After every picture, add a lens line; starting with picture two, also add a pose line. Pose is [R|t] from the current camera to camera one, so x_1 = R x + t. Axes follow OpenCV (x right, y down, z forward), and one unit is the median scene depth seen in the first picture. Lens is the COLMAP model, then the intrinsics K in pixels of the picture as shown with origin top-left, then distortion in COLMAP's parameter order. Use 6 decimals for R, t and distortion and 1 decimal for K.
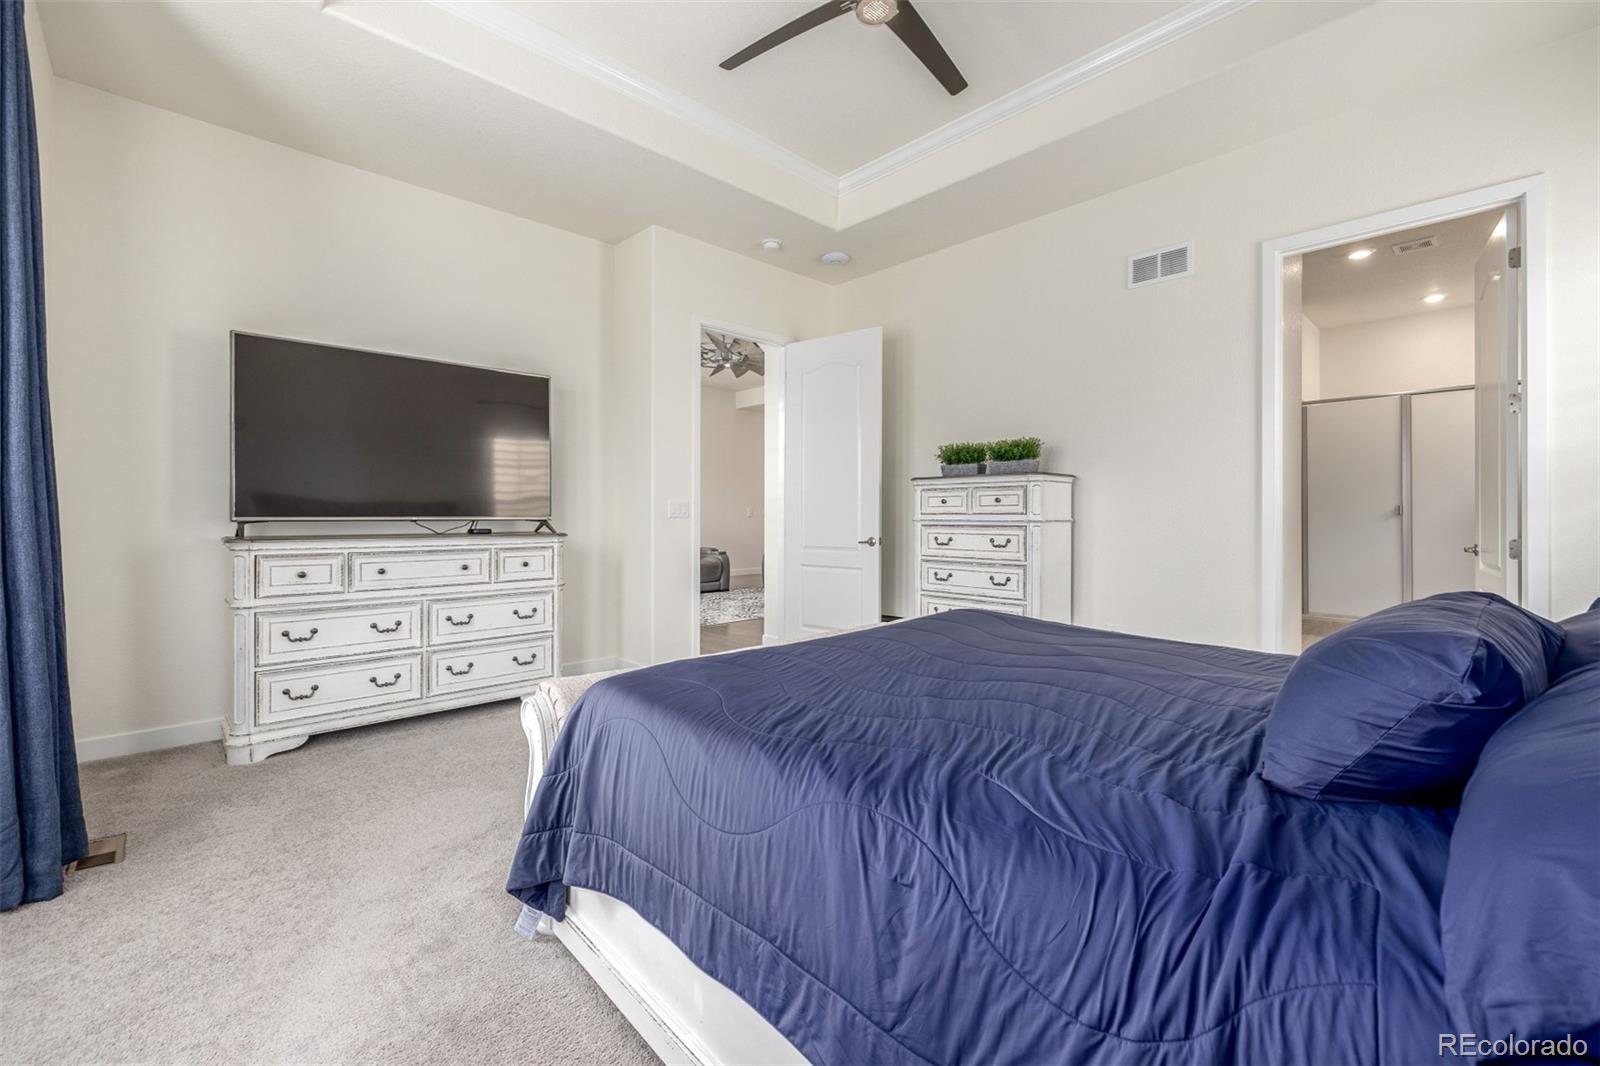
lens RADIAL K [[679.0, 0, 795.7], [0, 679.0, 513.4], [0, 0, 1]] dist [0.003161, 0.000166]
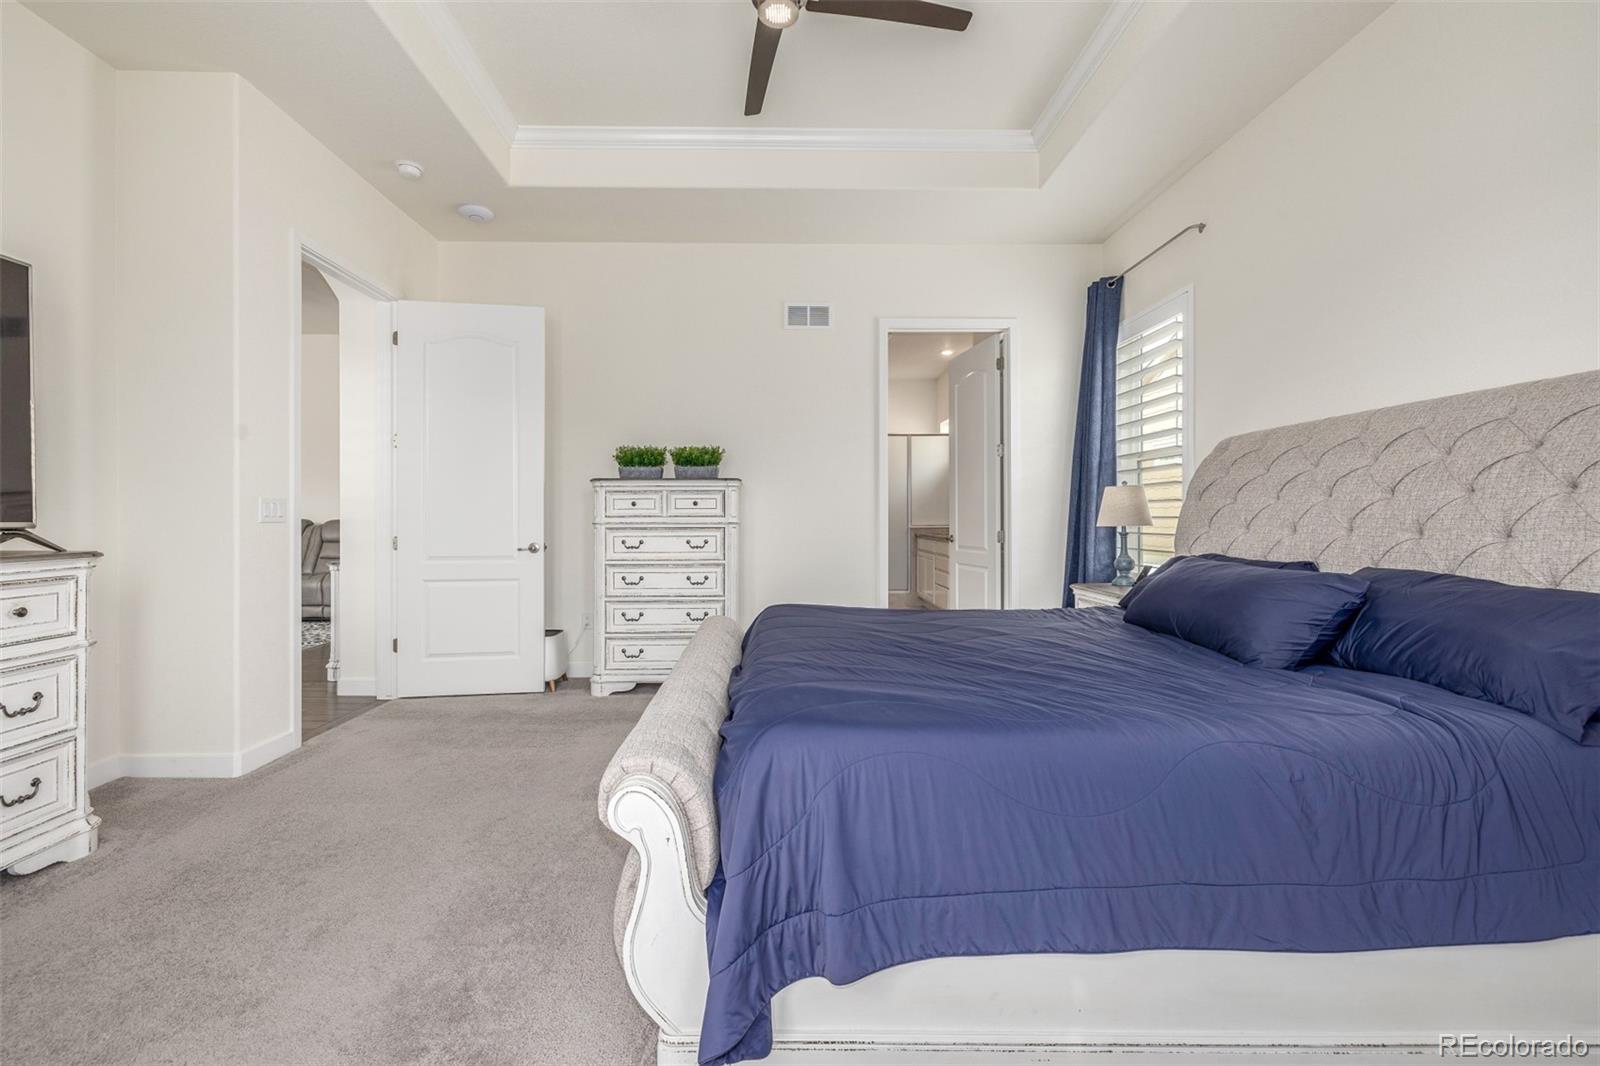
lens RADIAL K [[659.8, 0, 798.8], [0, 659.8, 517.8], [0, 0, 1]] dist [-0.001504, -0.000083]
pose [[0.670611, -0.002498, 0.741805, -0.343794], [0.001360, 0.999997, 0.002138, 0.000842], [-0.741808, -0.000425, 0.670612, 0.192318]]
